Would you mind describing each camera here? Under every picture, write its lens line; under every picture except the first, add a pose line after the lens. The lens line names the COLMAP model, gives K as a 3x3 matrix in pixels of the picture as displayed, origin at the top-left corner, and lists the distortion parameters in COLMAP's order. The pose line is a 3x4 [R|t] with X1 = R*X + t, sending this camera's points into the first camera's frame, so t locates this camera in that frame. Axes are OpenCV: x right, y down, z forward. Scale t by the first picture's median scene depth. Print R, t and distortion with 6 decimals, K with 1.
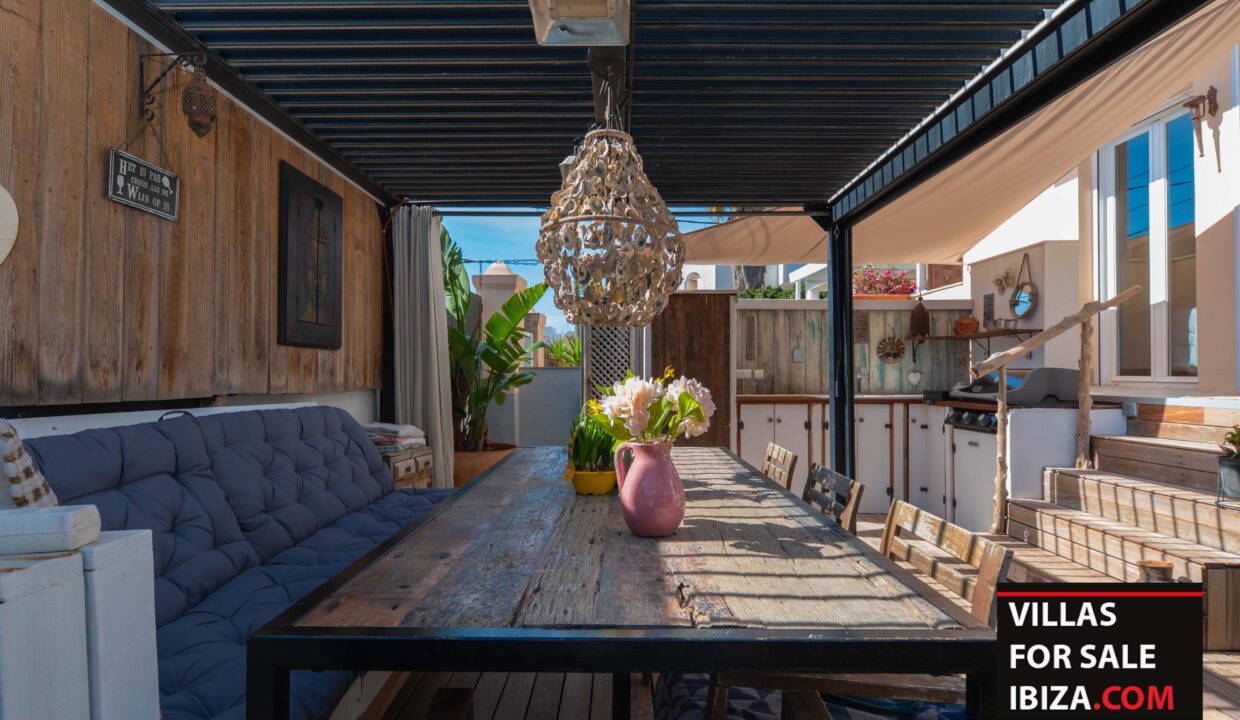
lens RADIAL K [[684.1, 0, 619.6], [0, 684.1, 362.4], [0, 0, 1]] dist [-0.000800, -0.000022]
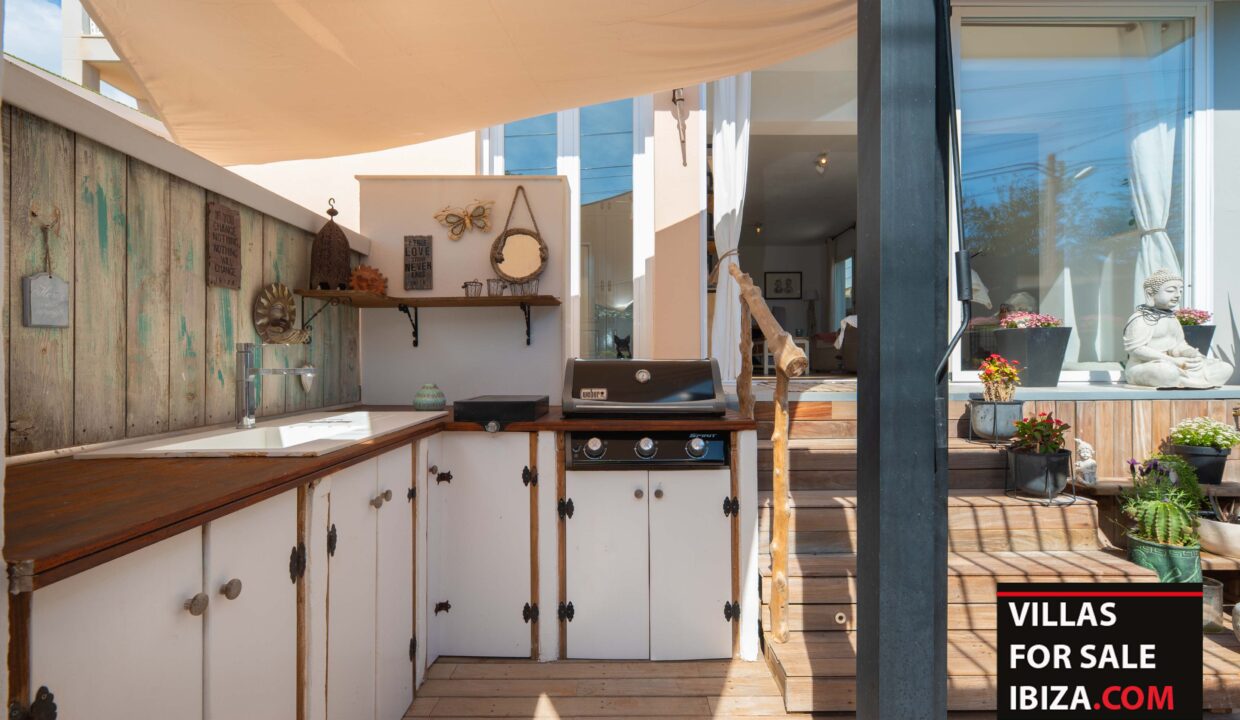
lens RADIAL K [[543.8, 0, 618.9], [0, 543.8, 365.8], [0, 0, 1]] dist [0.000149, 0.000542]
pose [[-0.004017, -0.006702, 0.999969, 0.054974], [-0.016921, 0.999835, 0.006633, 0.009176], [-0.999849, -0.016893, -0.004129, 0.788862]]
